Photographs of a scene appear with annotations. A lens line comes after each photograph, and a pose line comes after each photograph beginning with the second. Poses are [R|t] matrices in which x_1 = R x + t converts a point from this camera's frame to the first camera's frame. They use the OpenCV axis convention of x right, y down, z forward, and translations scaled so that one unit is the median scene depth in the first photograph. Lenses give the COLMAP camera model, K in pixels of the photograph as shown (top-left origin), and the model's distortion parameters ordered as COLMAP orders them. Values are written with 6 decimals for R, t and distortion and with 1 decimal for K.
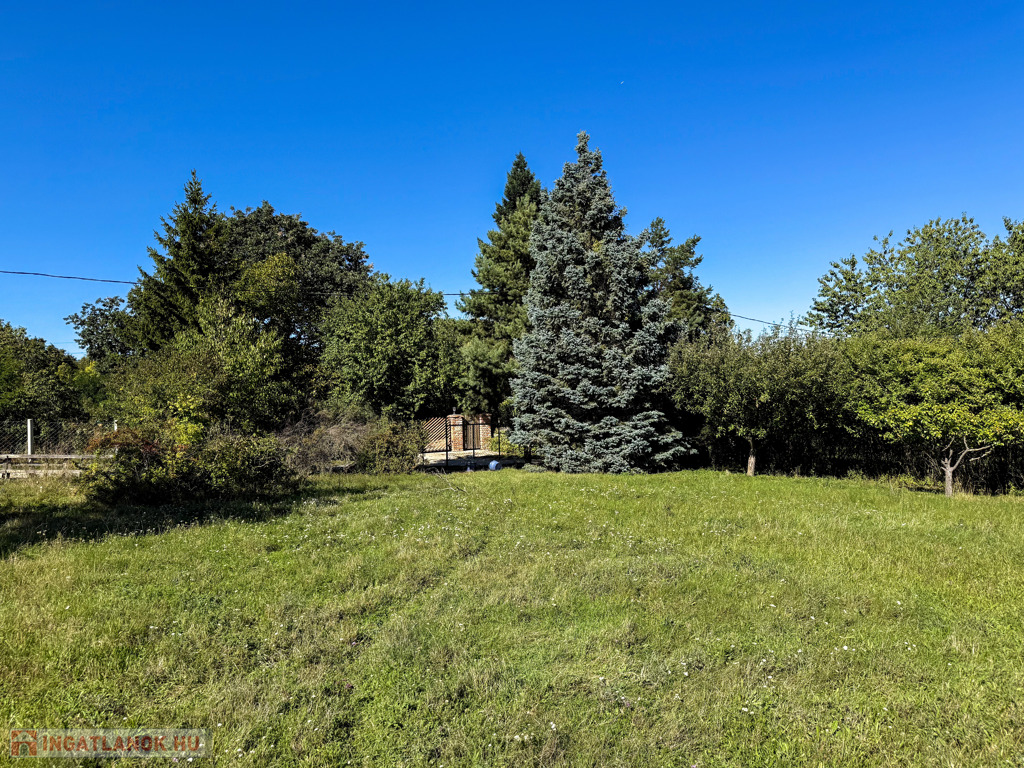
lens RADIAL K [[705.0, 0, 514.7], [0, 705.0, 385.1], [0, 0, 1]] dist [0.076278, -0.098822]
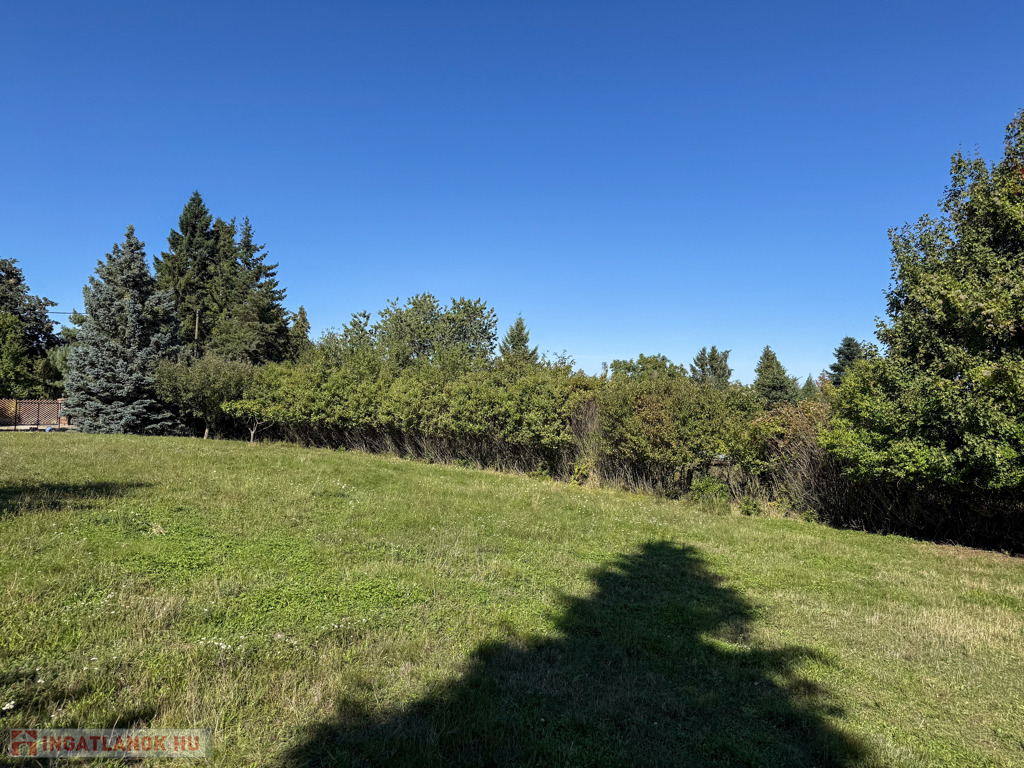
lens RADIAL K [[705.0, 0, 513.1], [0, 705.0, 380.3], [0, 0, 1]] dist [0.076278, -0.098822]
pose [[0.958009, 0.064647, 0.279355, 0.554802], [-0.061327, 0.997905, -0.020620, -0.027668], [-0.280103, 0.002622, 0.959966, -0.885573]]
